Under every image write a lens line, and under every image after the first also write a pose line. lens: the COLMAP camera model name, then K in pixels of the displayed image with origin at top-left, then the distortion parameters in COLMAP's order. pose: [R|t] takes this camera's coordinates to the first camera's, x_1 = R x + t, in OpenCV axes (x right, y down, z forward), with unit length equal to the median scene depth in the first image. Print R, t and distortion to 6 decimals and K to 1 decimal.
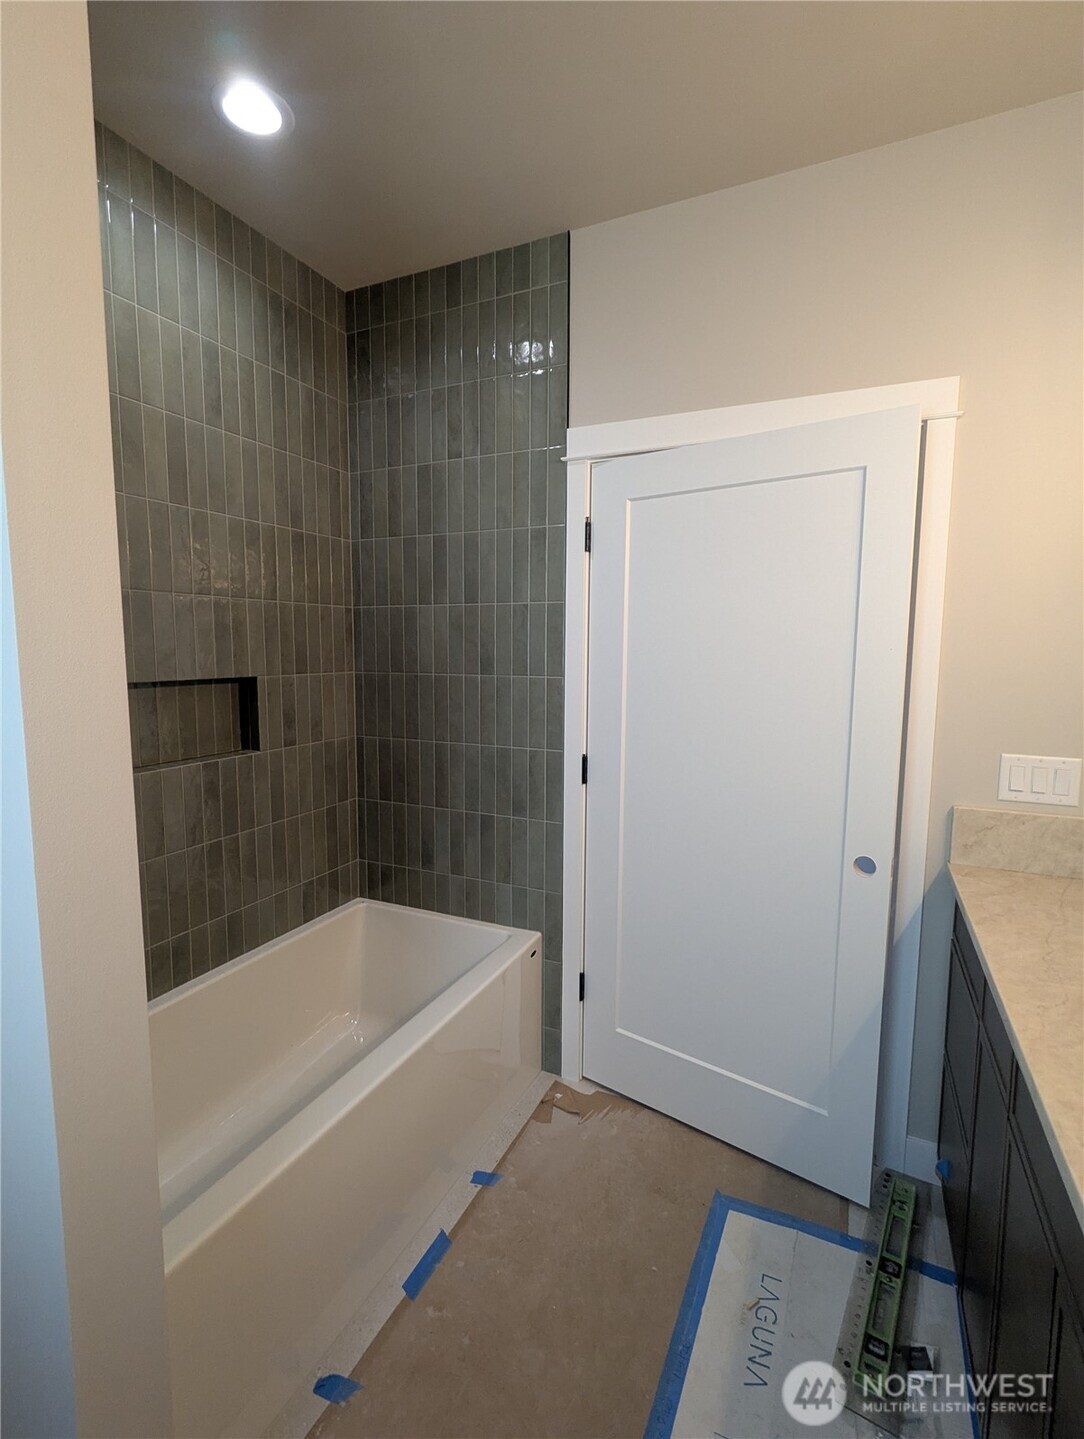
lens RADIAL K [[683.3, 0, 542.0], [0, 683.3, 719.5], [0, 0, 1]] dist [-0.003495, 0.001421]
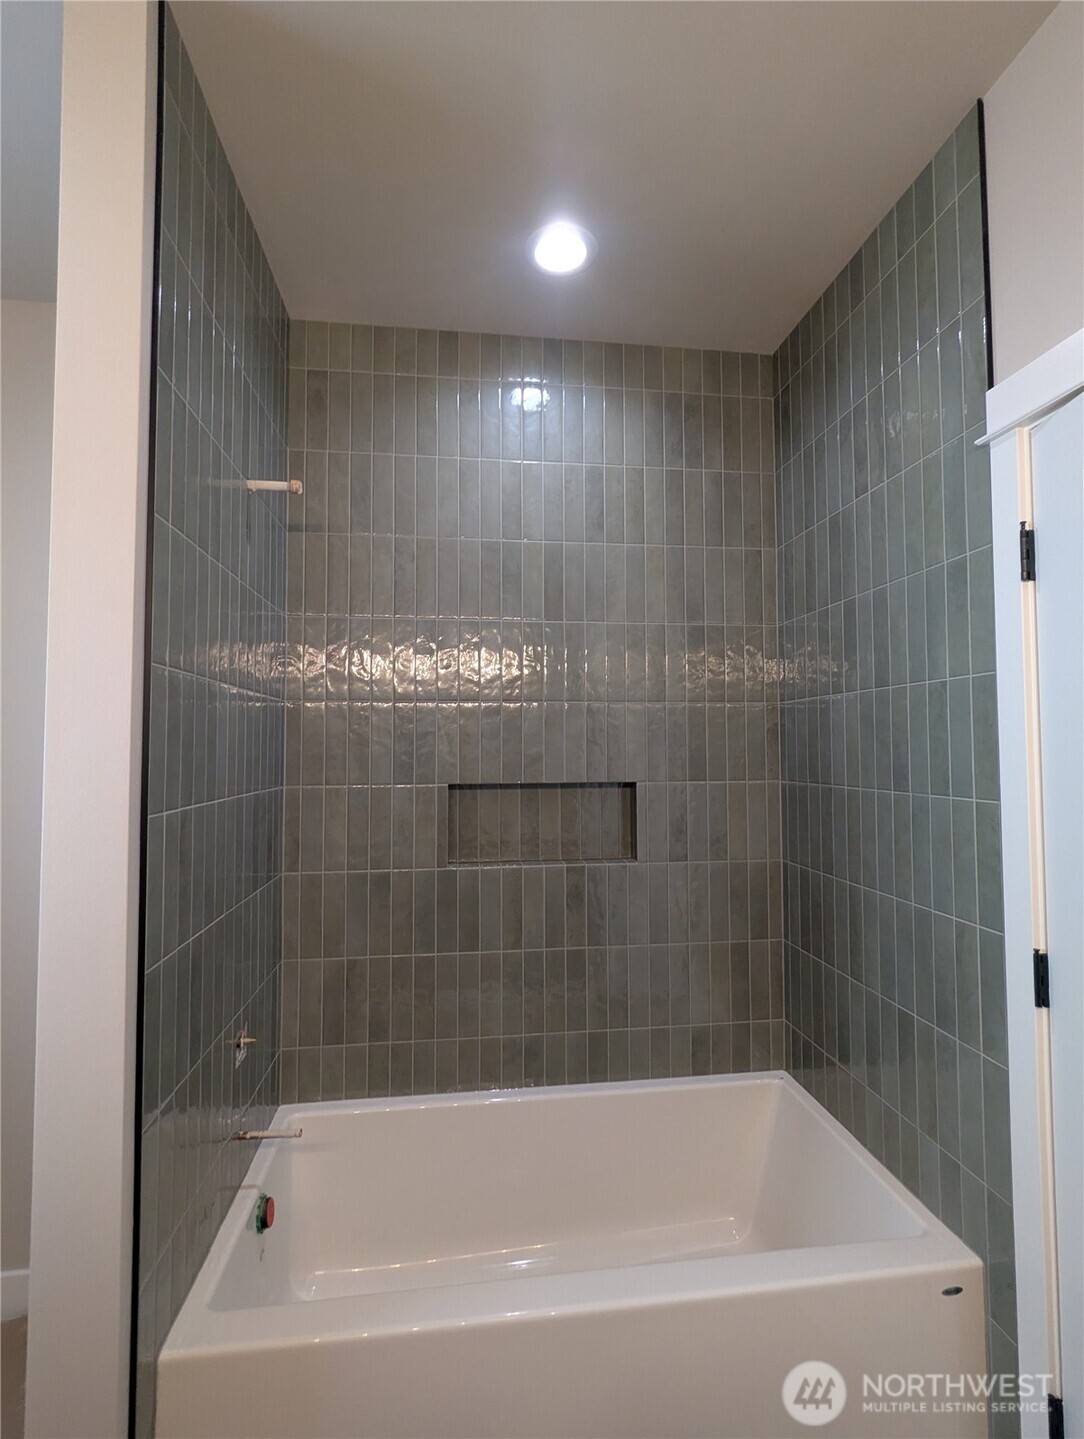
lens RADIAL K [[683.3, 0, 542.0], [0, 683.3, 719.5], [0, 0, 1]] dist [-0.003495, 0.001421]
pose [[0.535034, -0.042563, -0.843758, 0.302934], [-0.084930, 0.990961, -0.103844, -0.037641], [0.840551, 0.127221, 0.526583, 0.359376]]
